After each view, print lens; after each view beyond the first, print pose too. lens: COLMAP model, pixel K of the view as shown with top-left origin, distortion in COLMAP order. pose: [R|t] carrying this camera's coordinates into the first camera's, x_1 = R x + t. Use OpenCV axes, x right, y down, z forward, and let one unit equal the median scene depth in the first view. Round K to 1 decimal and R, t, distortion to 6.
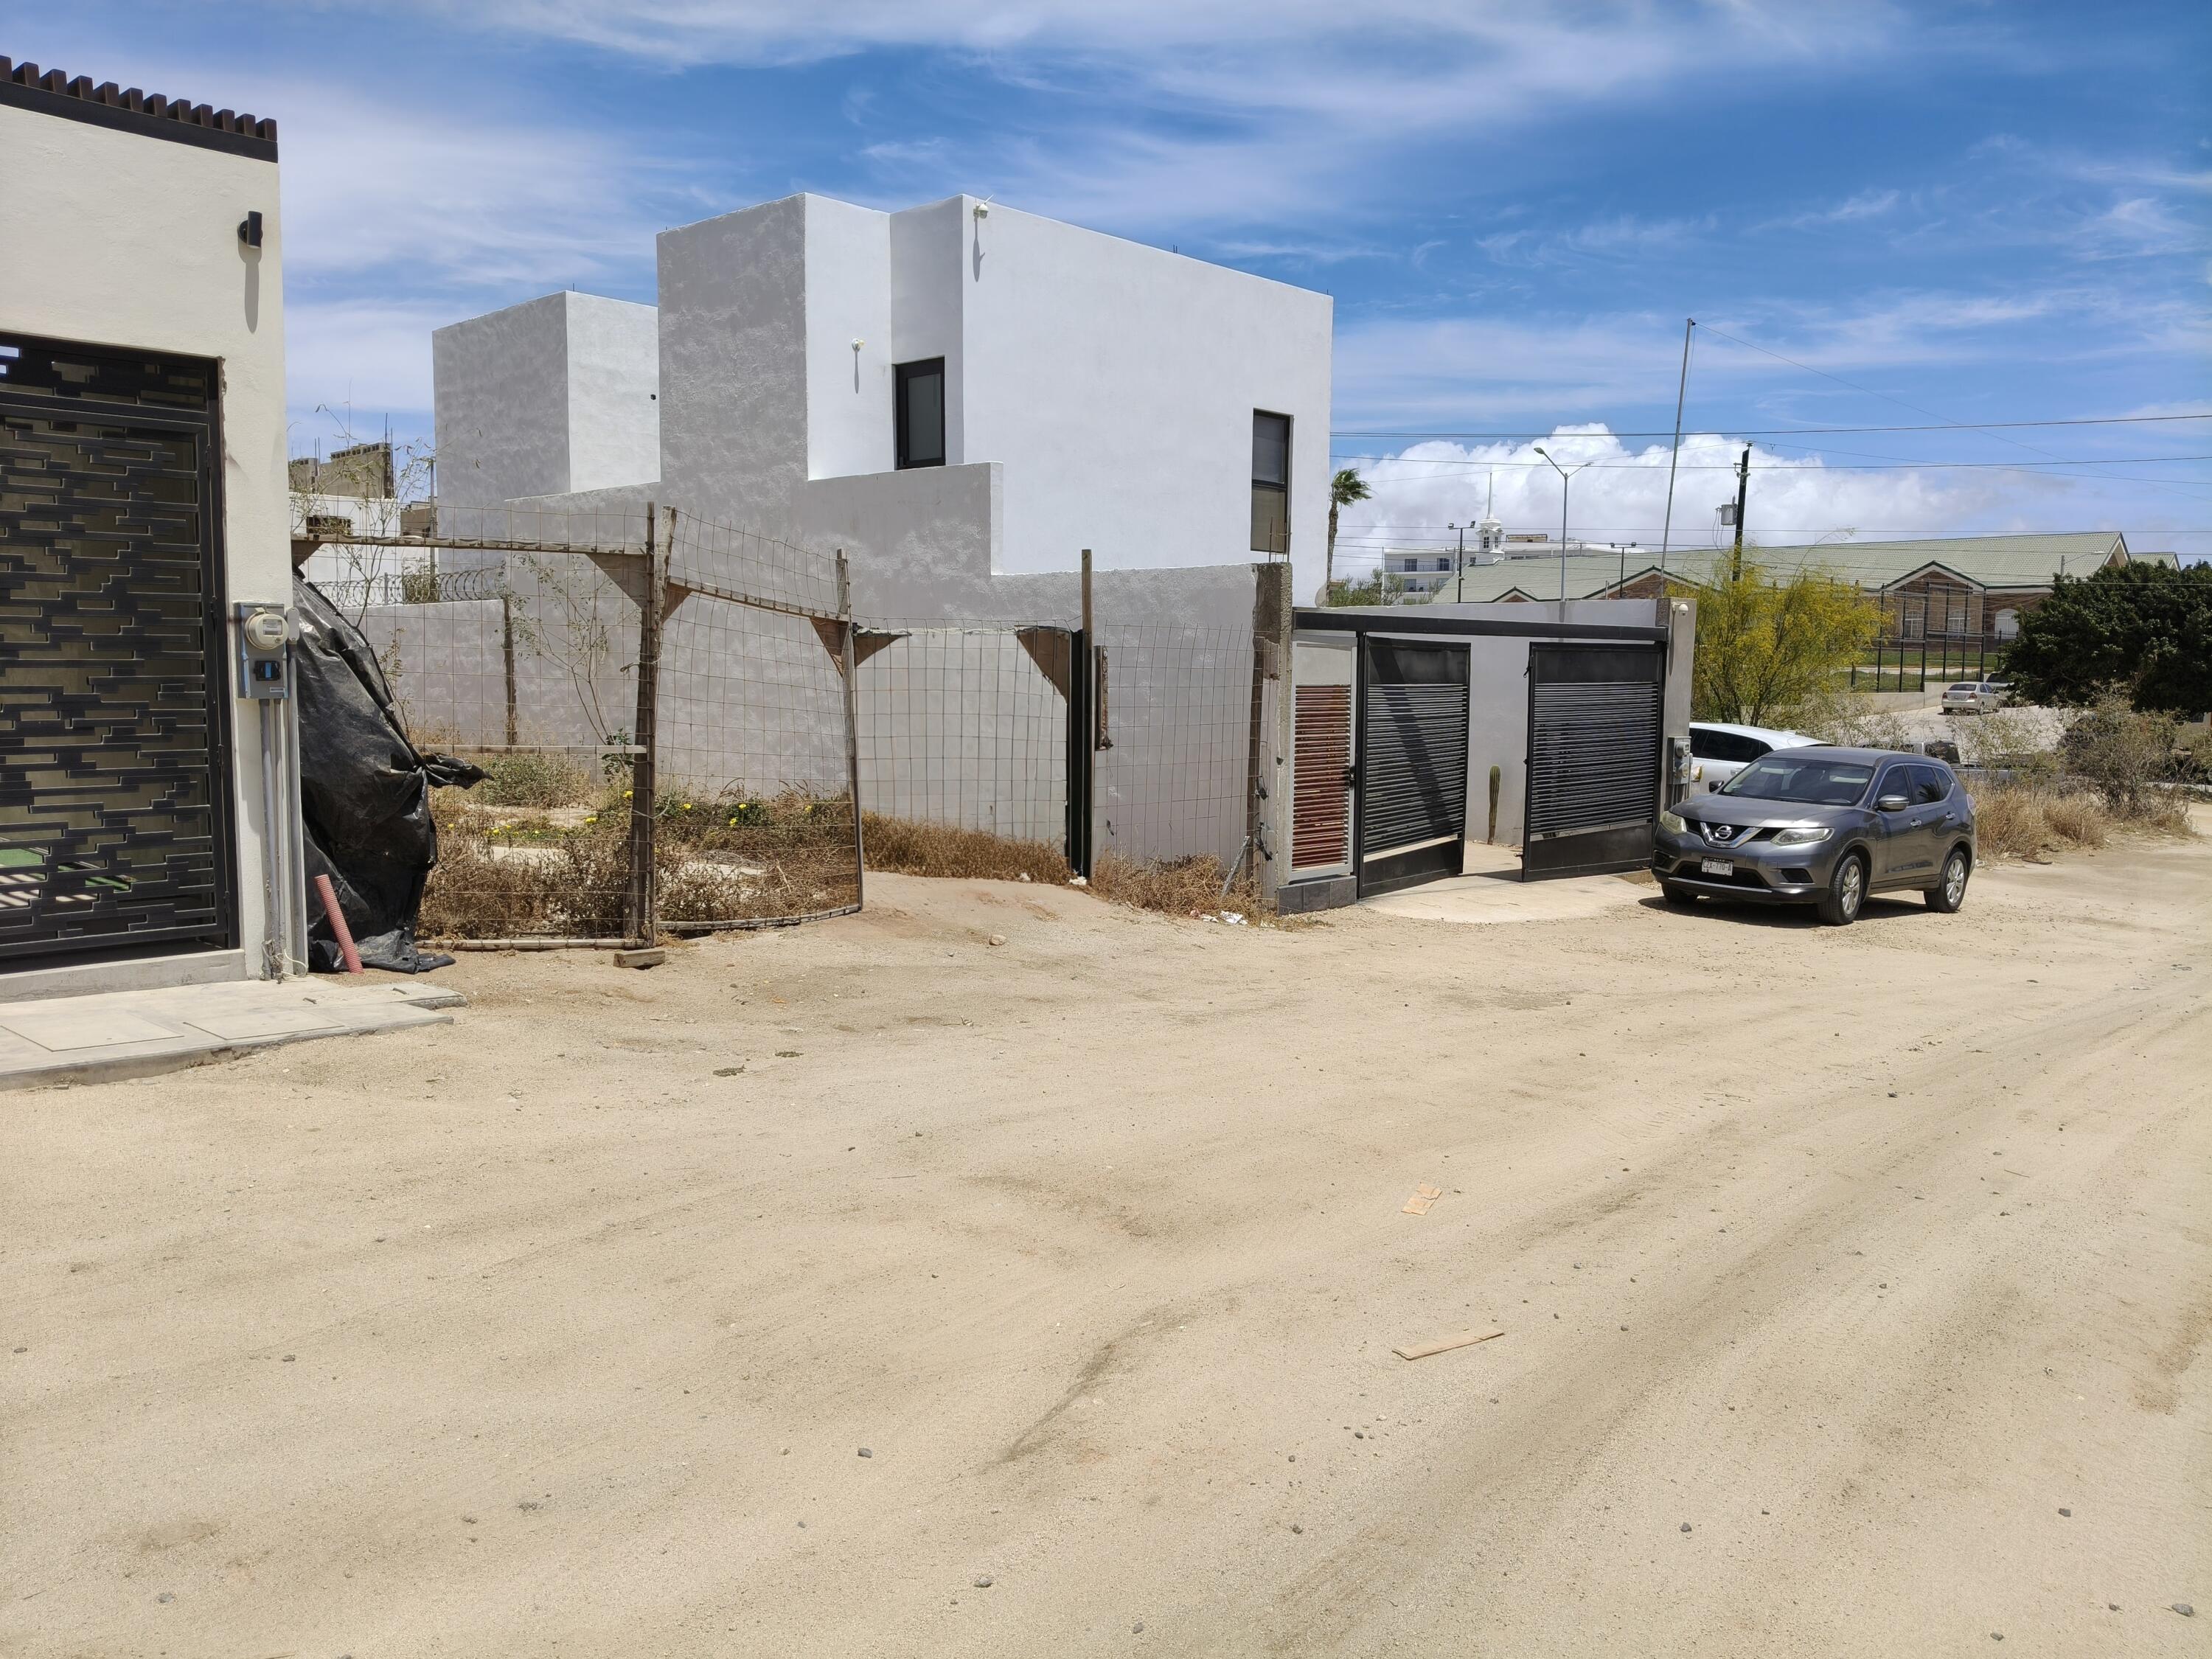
lens RADIAL K [[1678.2, 0, 1103.5], [0, 1678.2, 839.6], [0, 0, 1]] dist [0.135490, -0.310420]
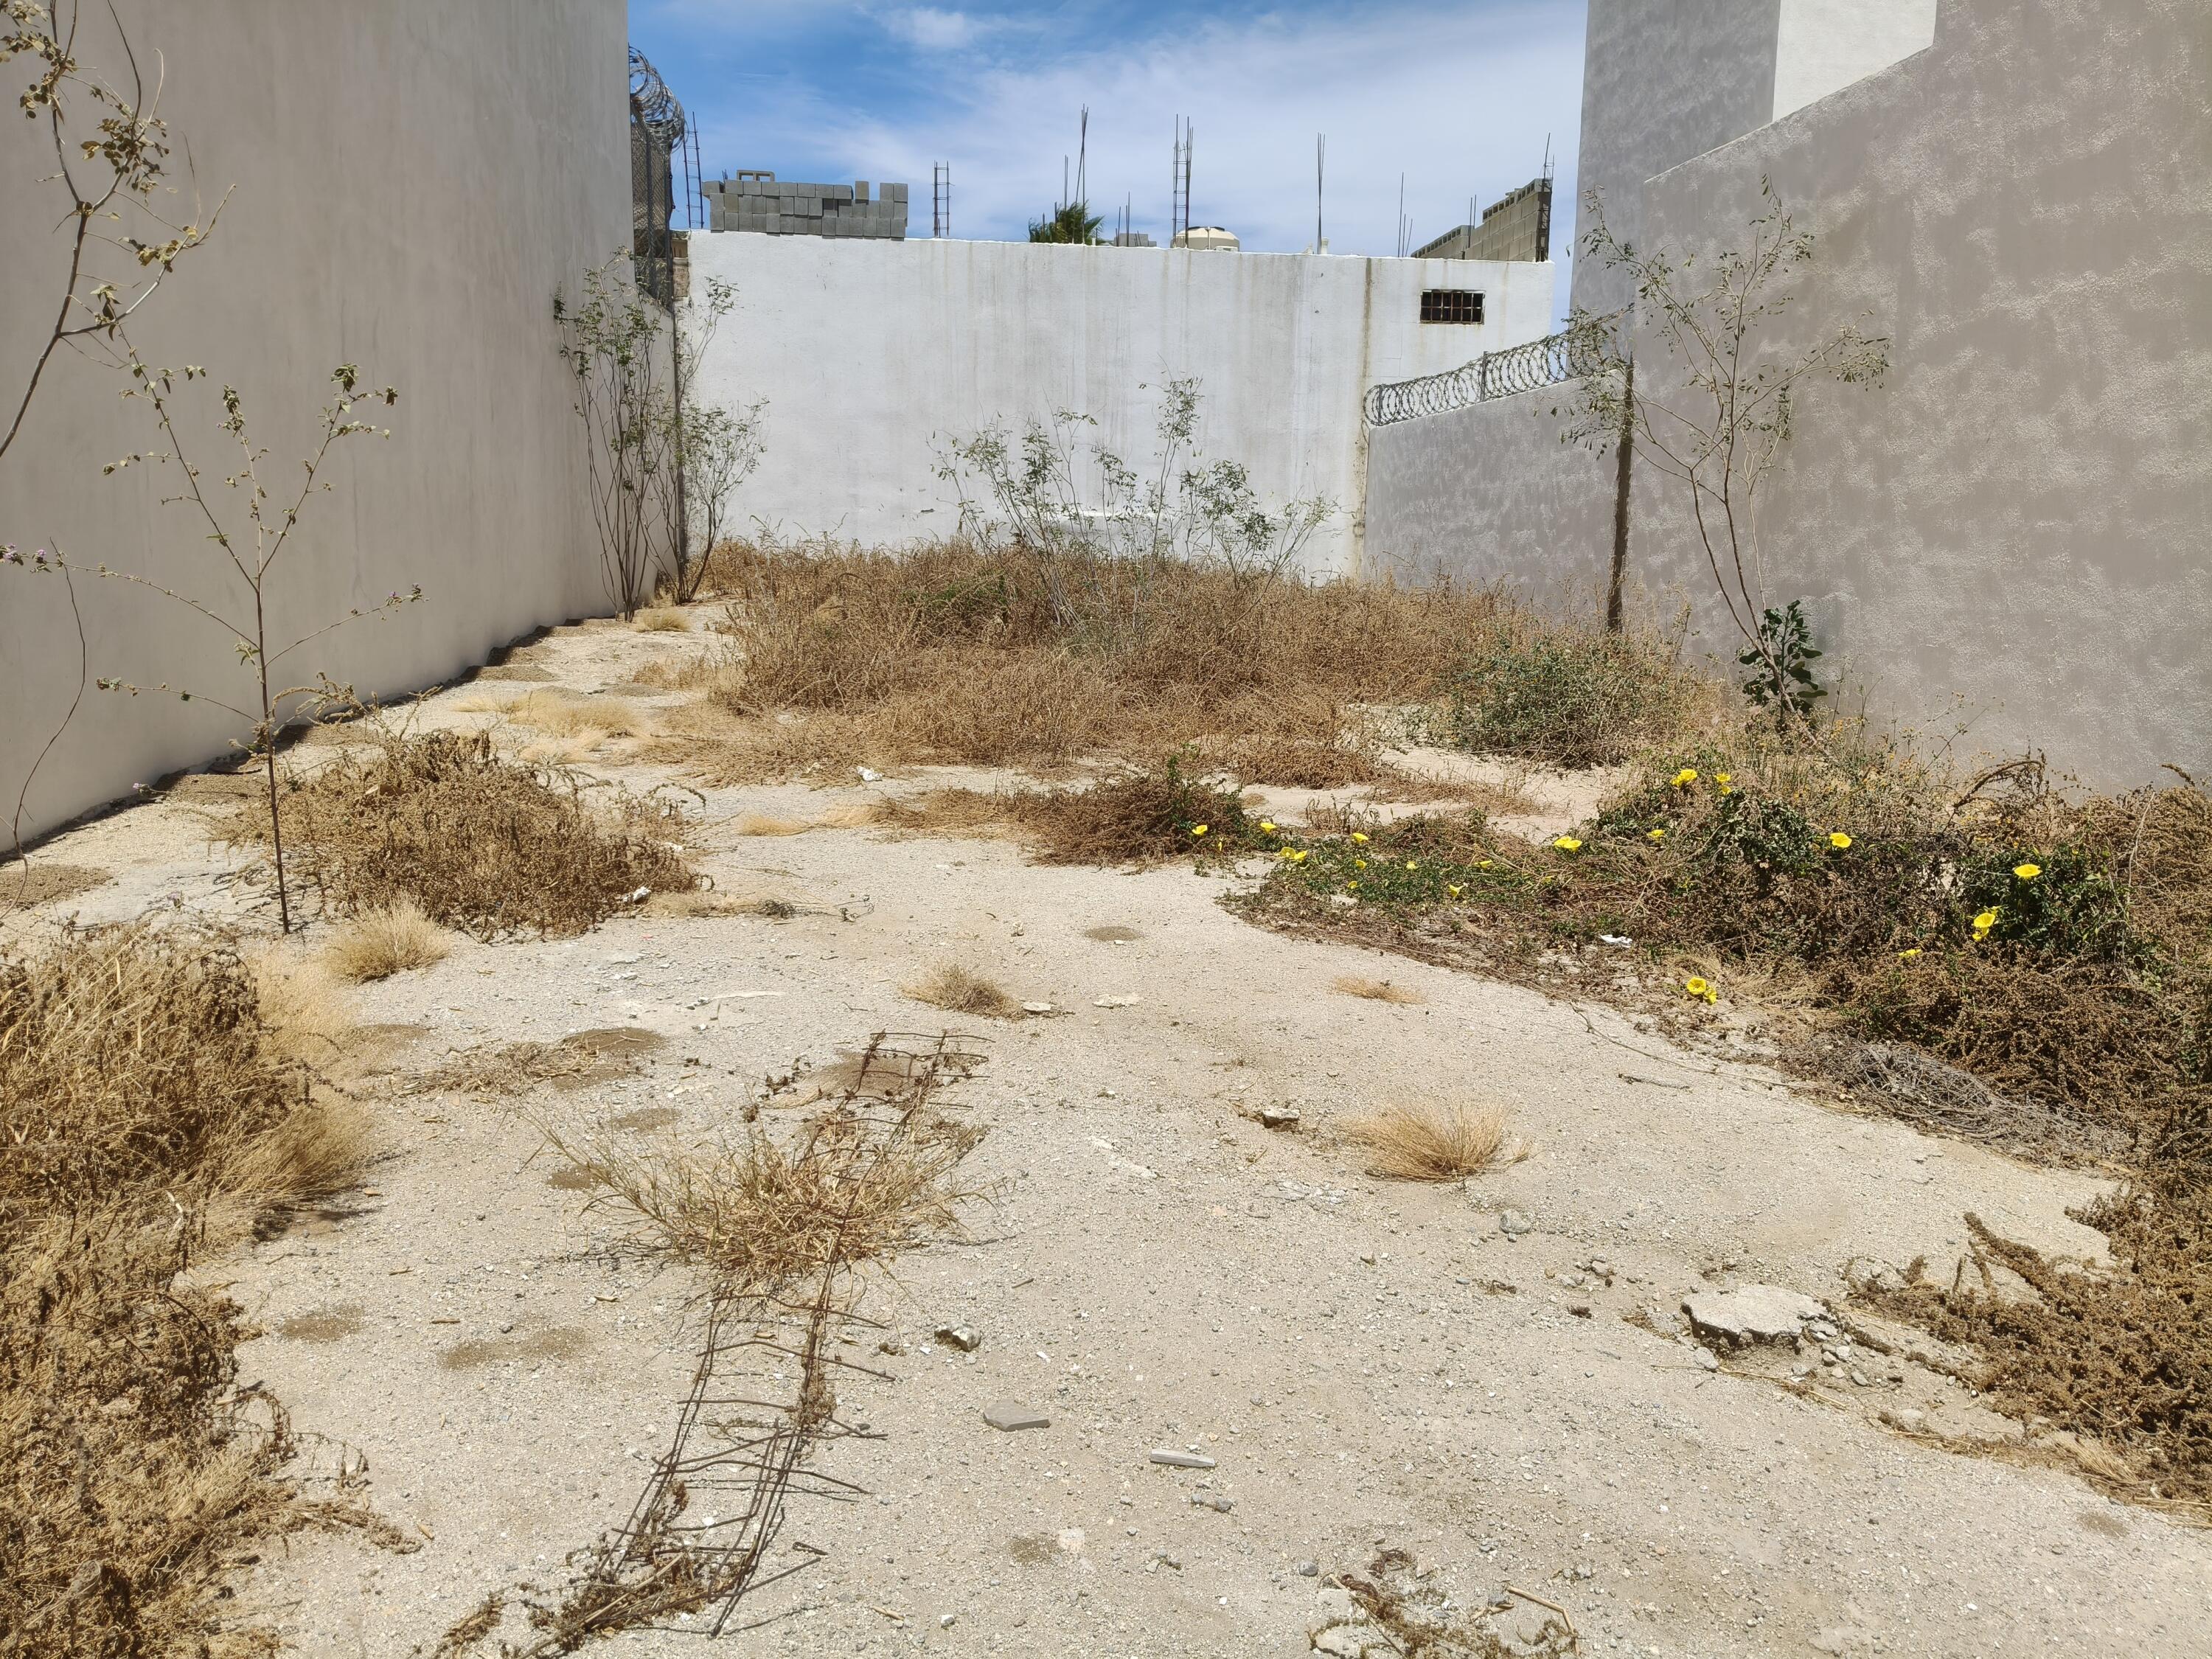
lens RADIAL K [[1697.0, 0, 1113.9], [0, 1697.0, 838.6], [0, 0, 1]] dist [-0.005965, -0.008244]
pose [[0.753439, 0.125329, -0.645463, -0.149944], [-0.082322, 0.991922, 0.096508, -0.040051], [0.652344, -0.019578, 0.757670, 0.702853]]
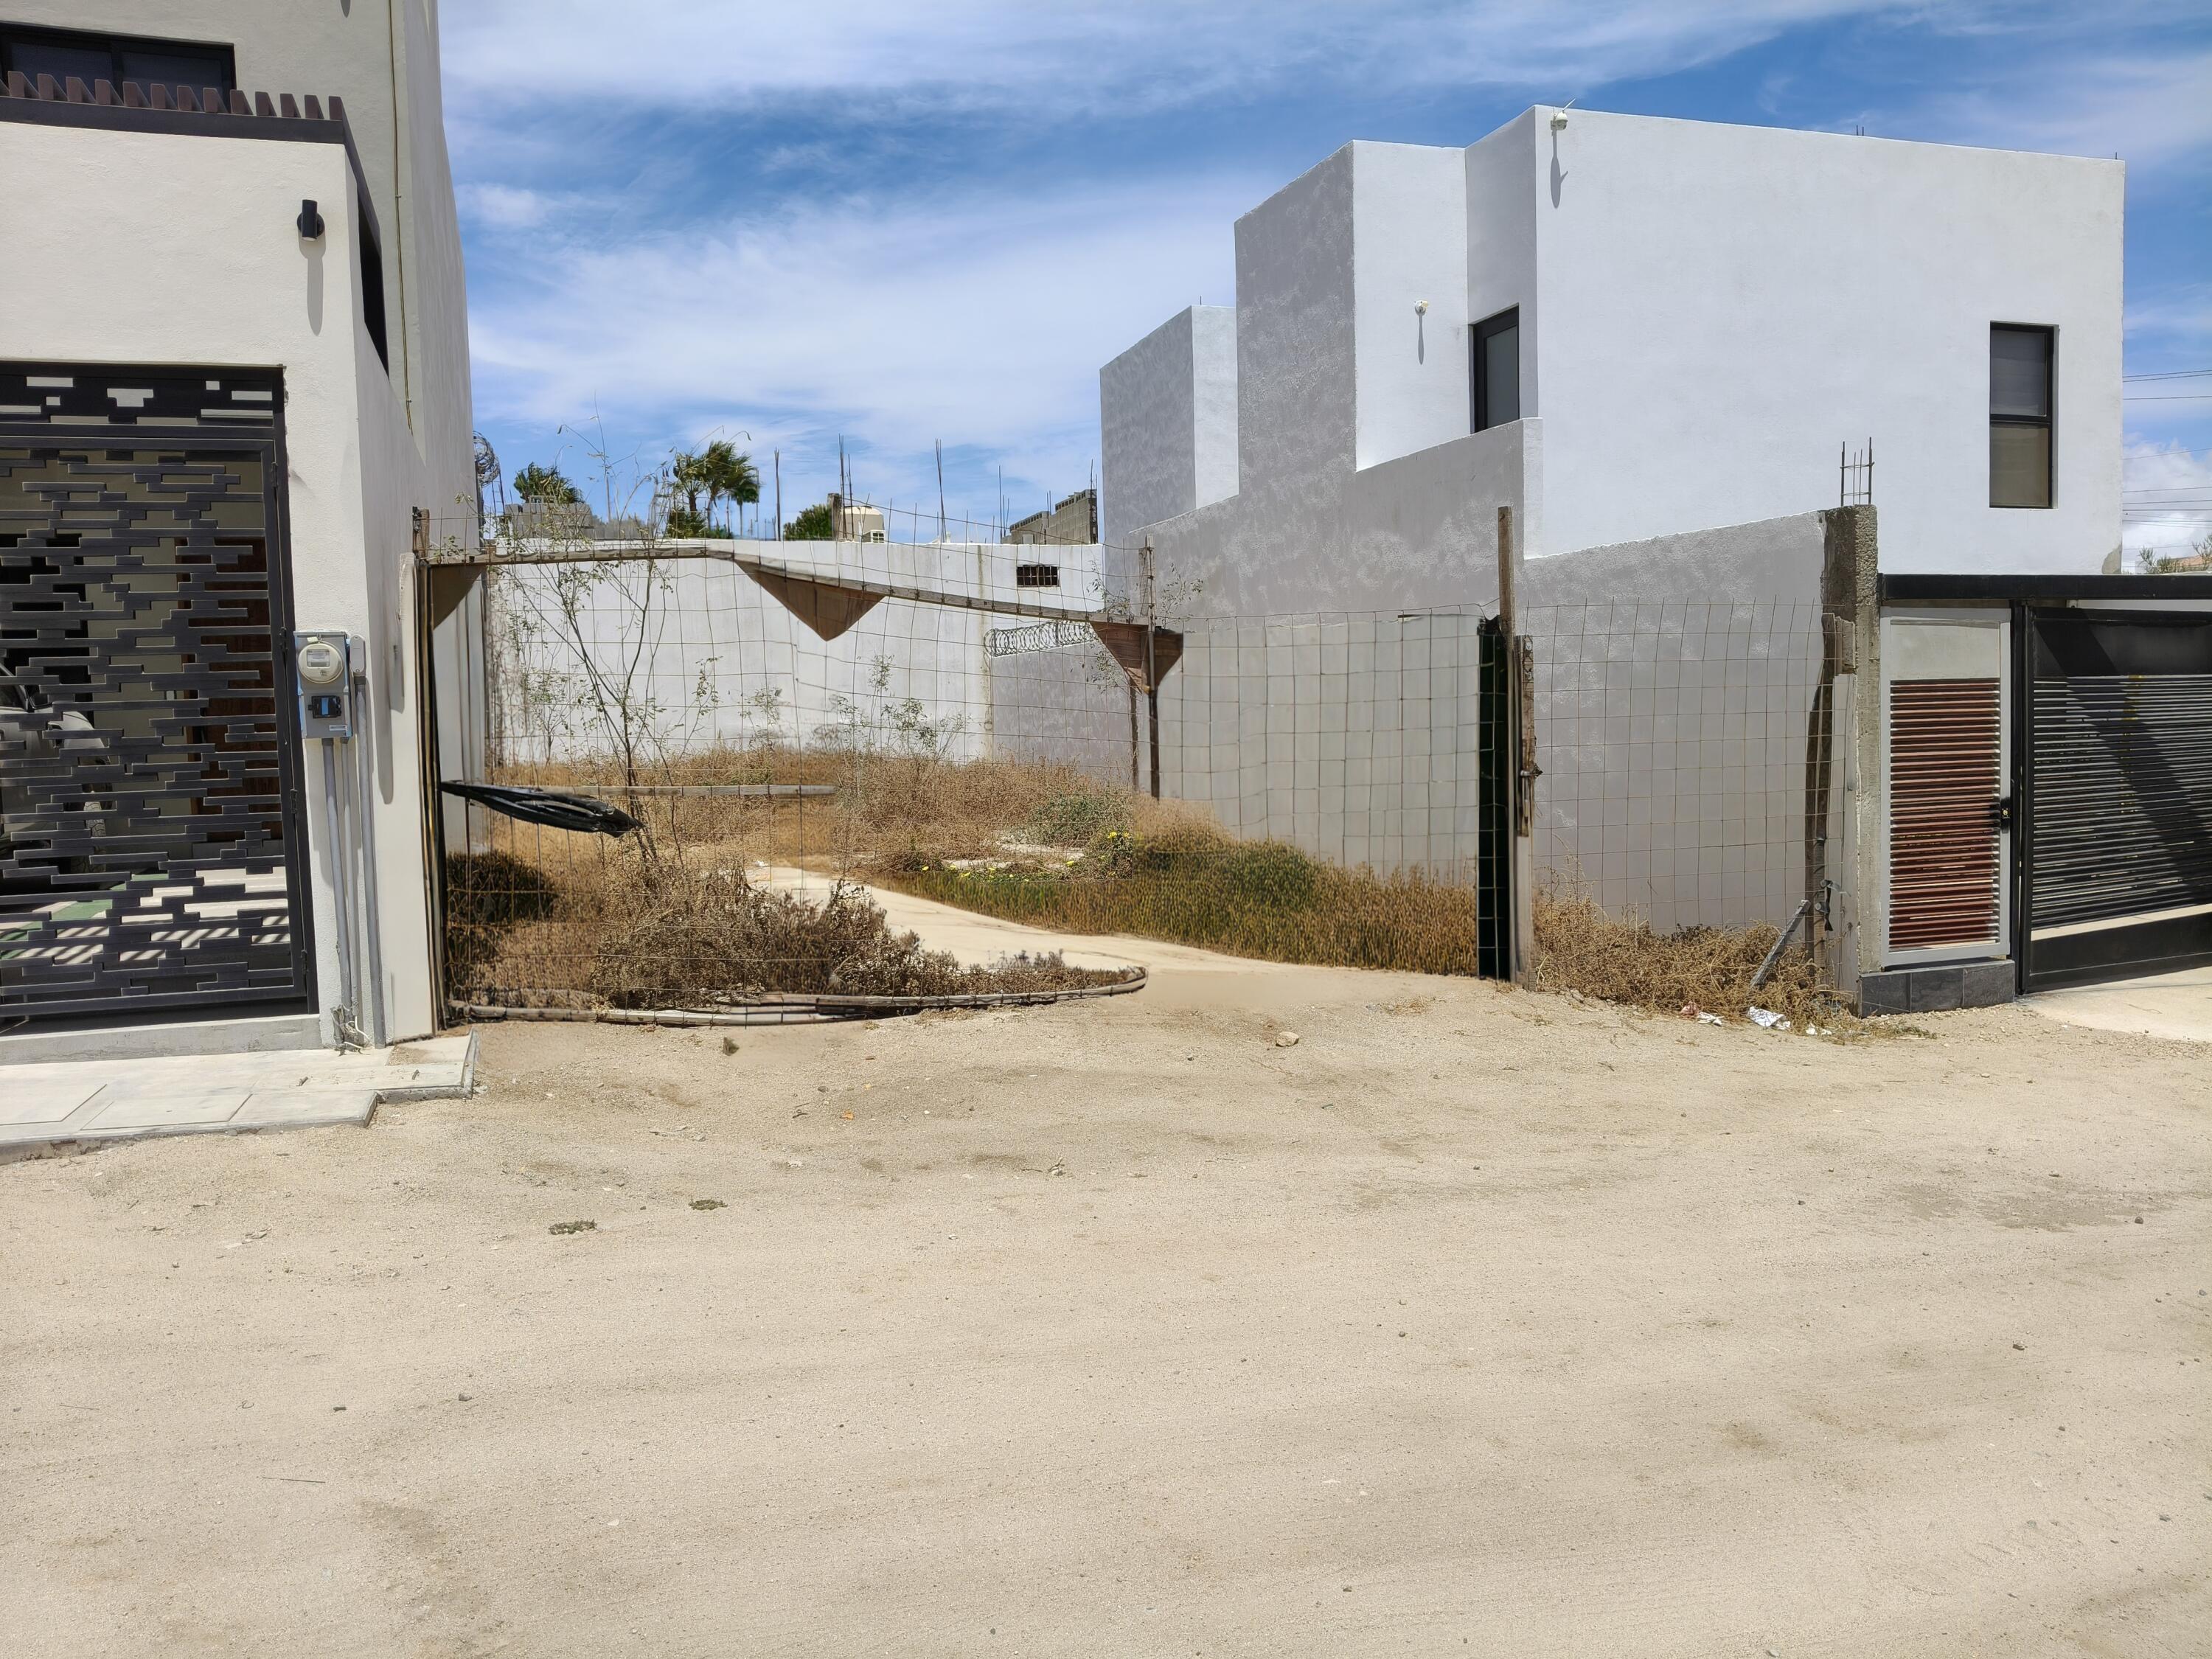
lens RADIAL K [[1678.2, 0, 1103.5], [0, 1678.2, 839.6], [0, 0, 1]] dist [0.135490, -0.310420]
pose [[0.871121, 0.004987, -0.491042, 0.169132], [-0.014008, 0.999794, -0.014697, -0.011883], [0.490868, 0.019681, 0.871012, 0.228900]]
